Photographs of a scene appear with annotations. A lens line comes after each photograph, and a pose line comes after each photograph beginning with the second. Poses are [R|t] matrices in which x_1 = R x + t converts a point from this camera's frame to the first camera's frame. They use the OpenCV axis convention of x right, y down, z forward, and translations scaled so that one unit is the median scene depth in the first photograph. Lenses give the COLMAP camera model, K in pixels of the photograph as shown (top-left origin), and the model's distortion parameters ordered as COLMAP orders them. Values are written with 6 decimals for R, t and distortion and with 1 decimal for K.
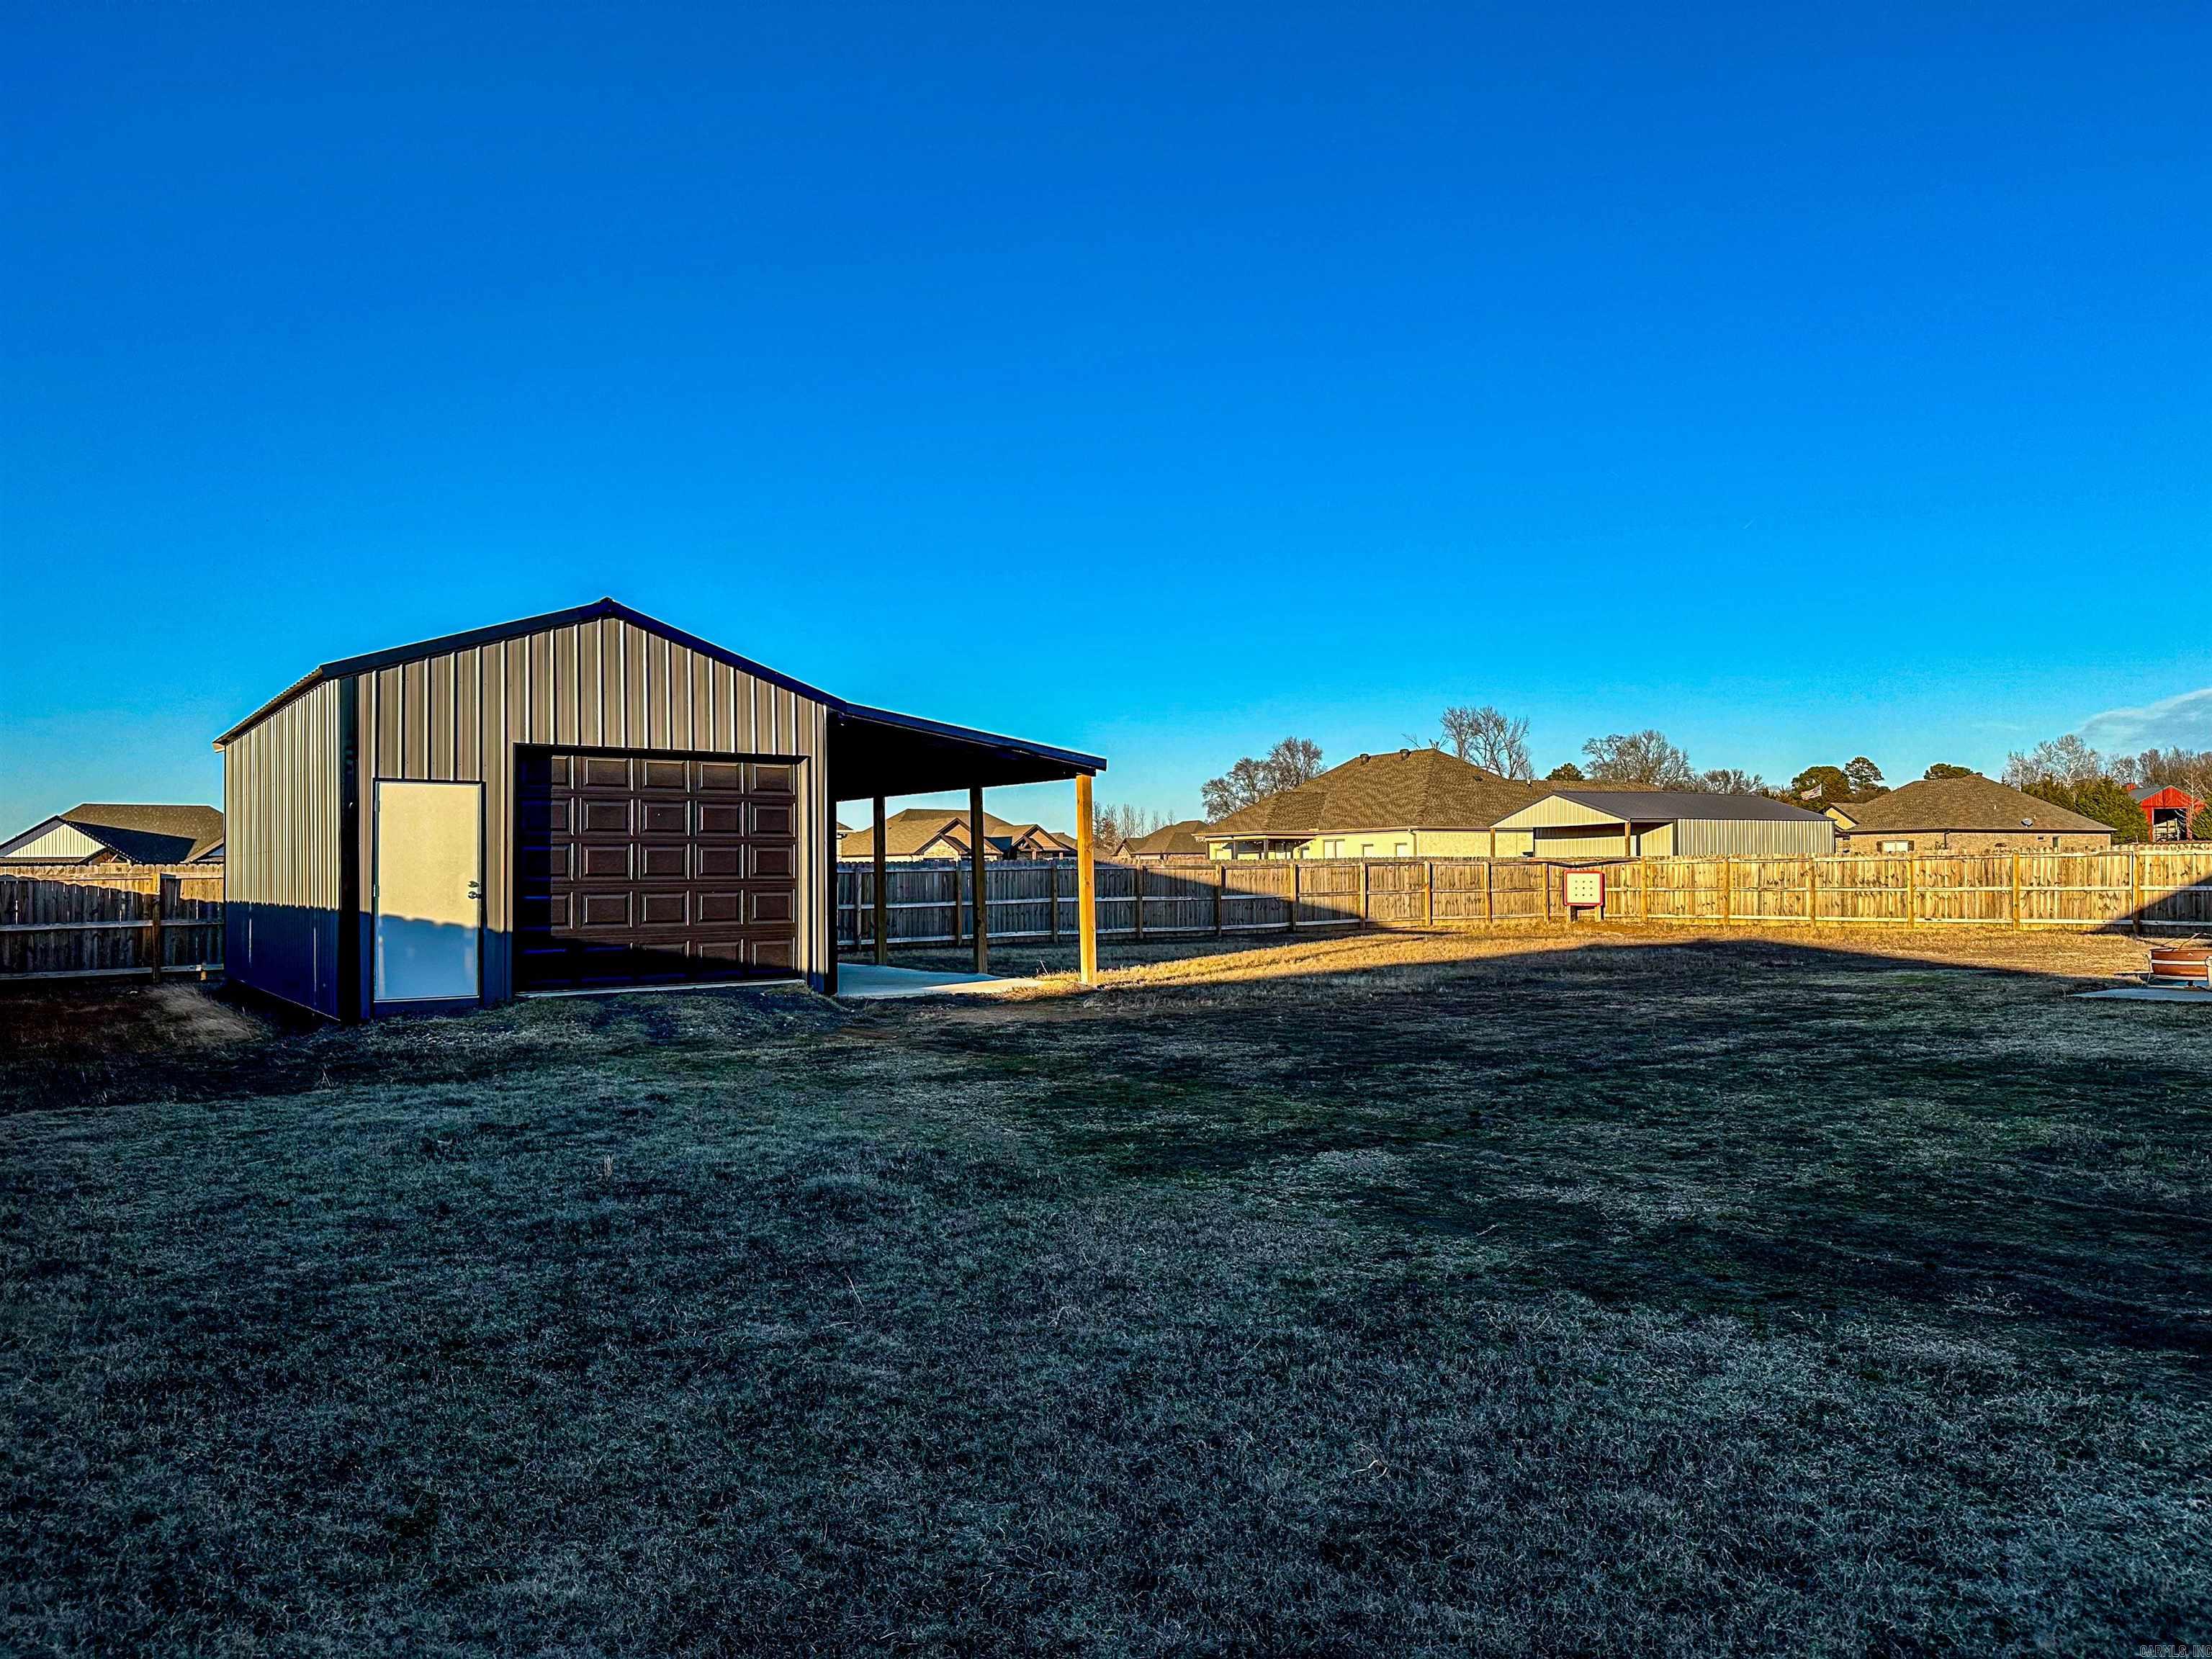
lens RADIAL K [[1542.7, 0, 1092.6], [0, 1542.7, 826.5], [0, 0, 1]] dist [0.061768, -0.060574]
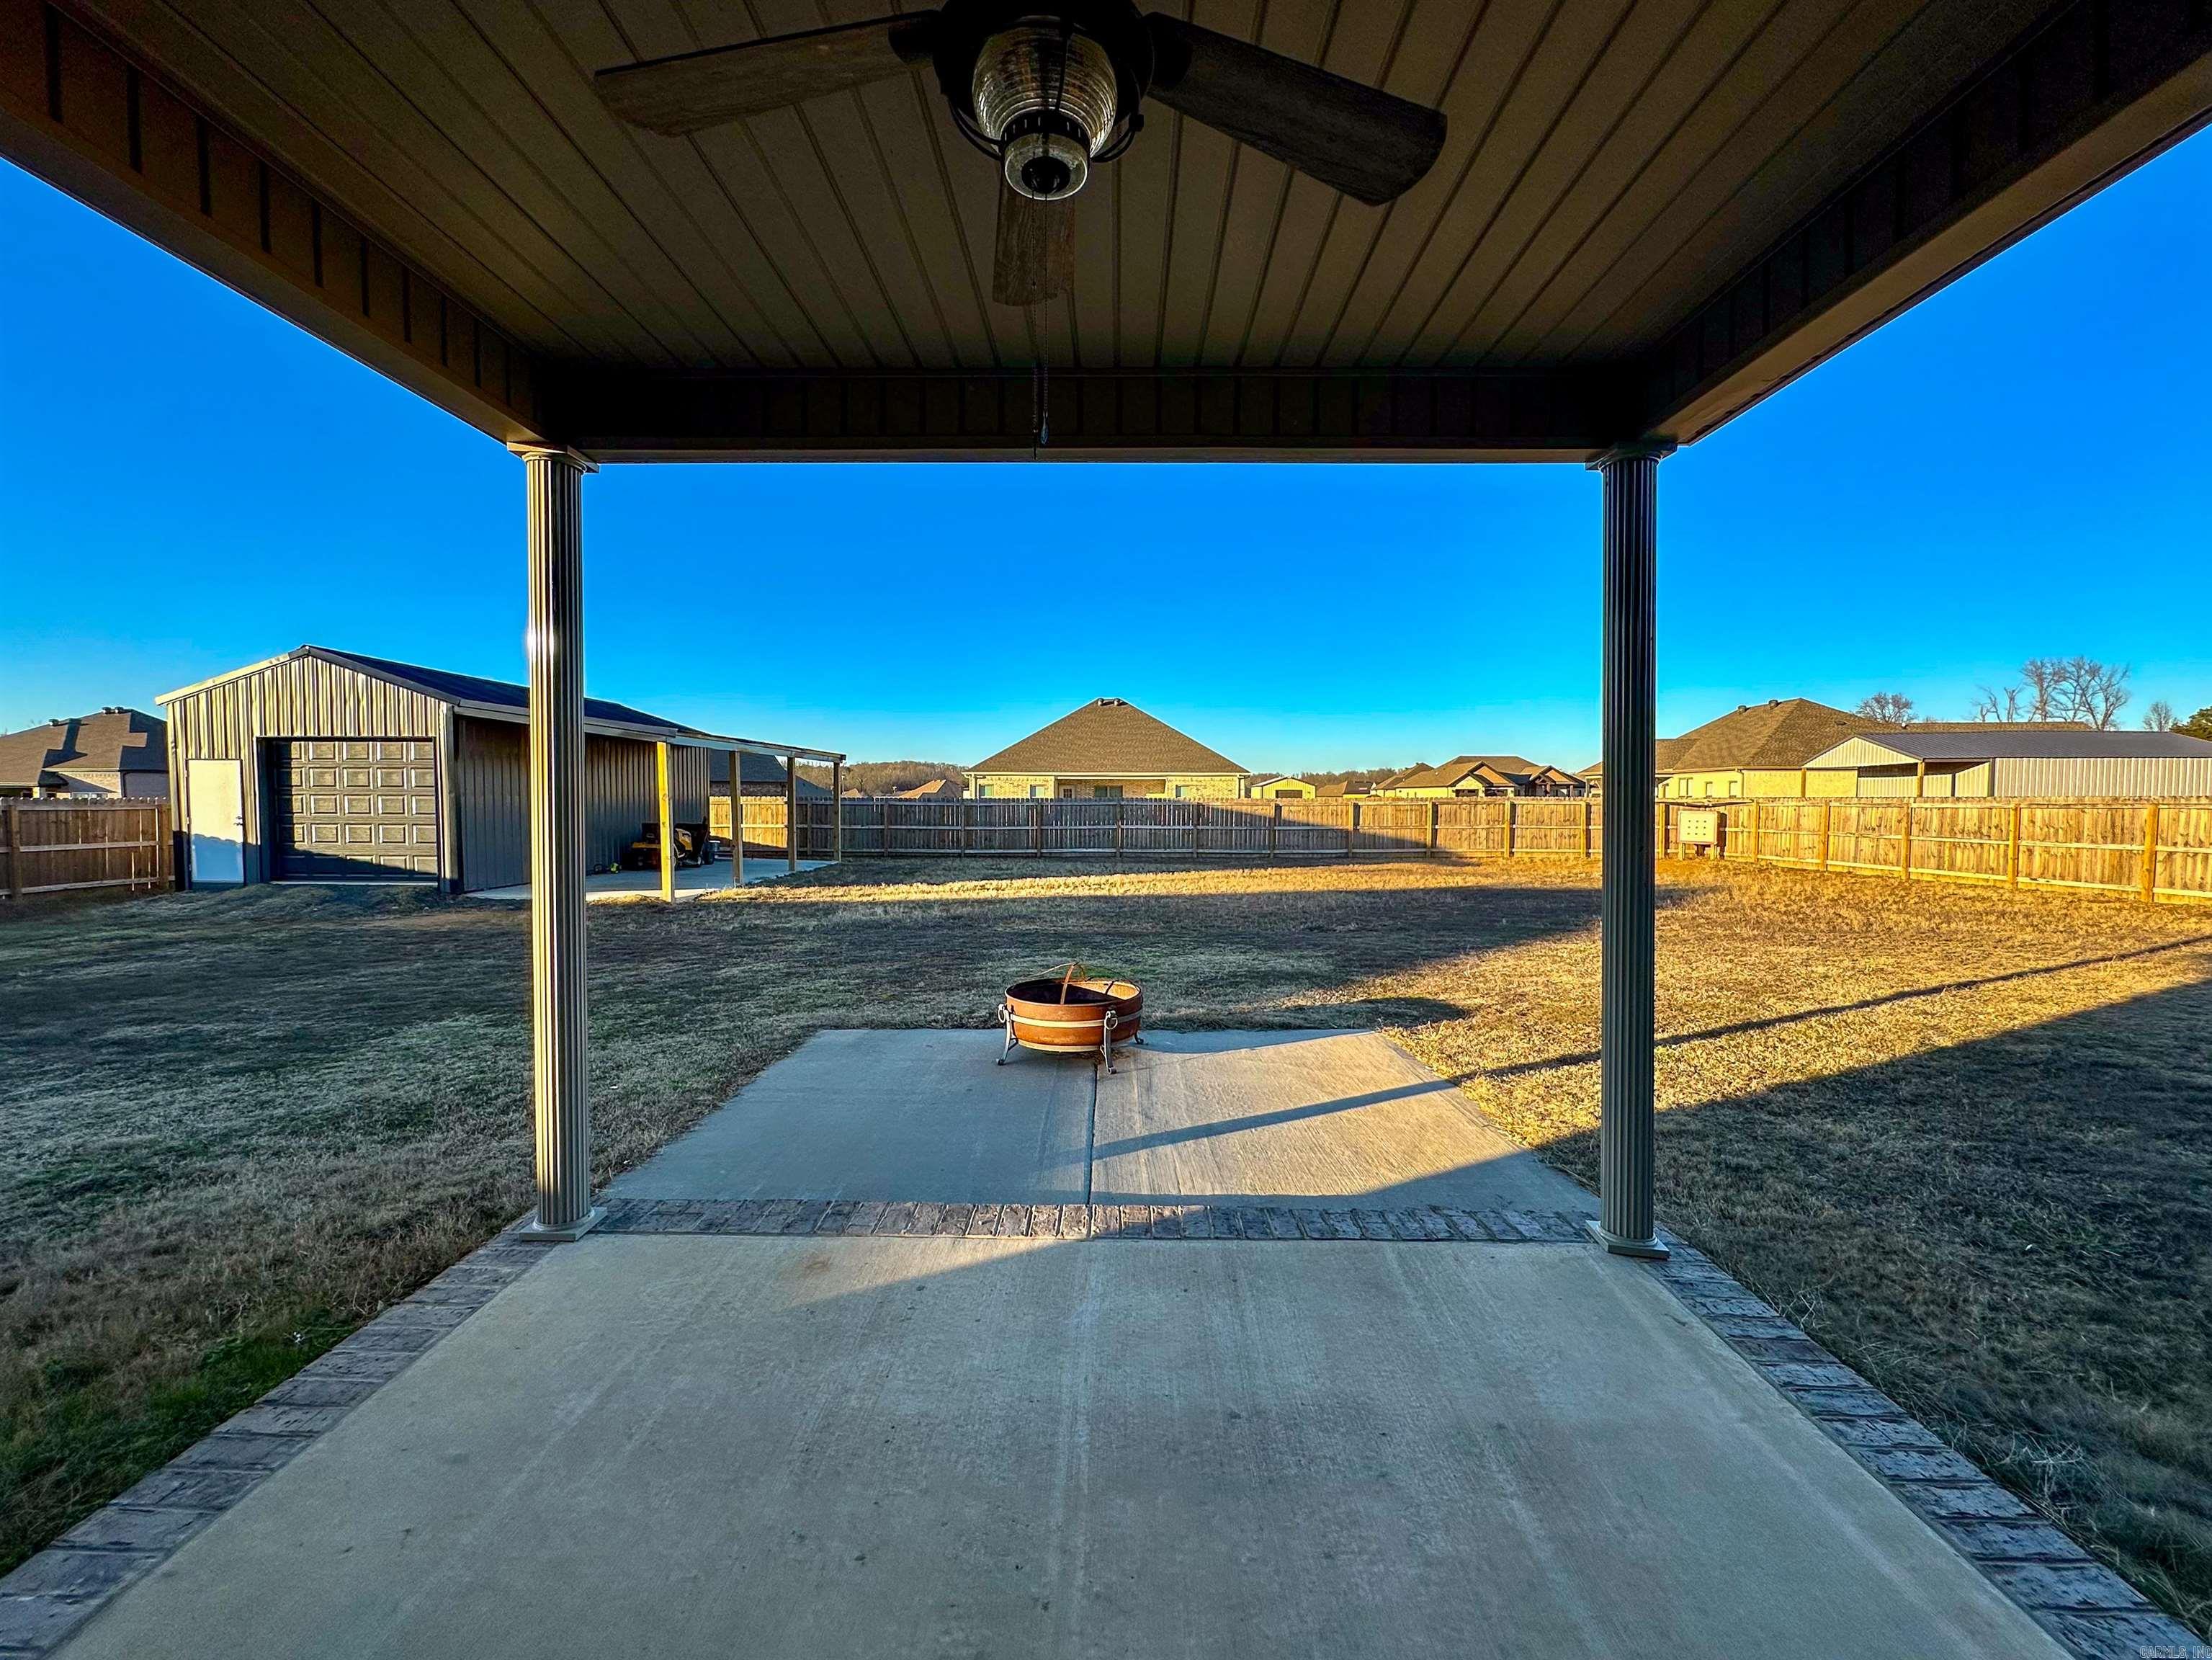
lens RADIAL K [[882.3, 0, 1107.0], [0, 882.3, 837.3], [0, 0, 1]] dist [0.001910, 0.000915]
pose [[0.810212, 0.038552, -0.584867, 0.383641], [0.008137, 0.996999, 0.076990, -0.003746], [0.586080, -0.067137, 0.807467, 0.303475]]
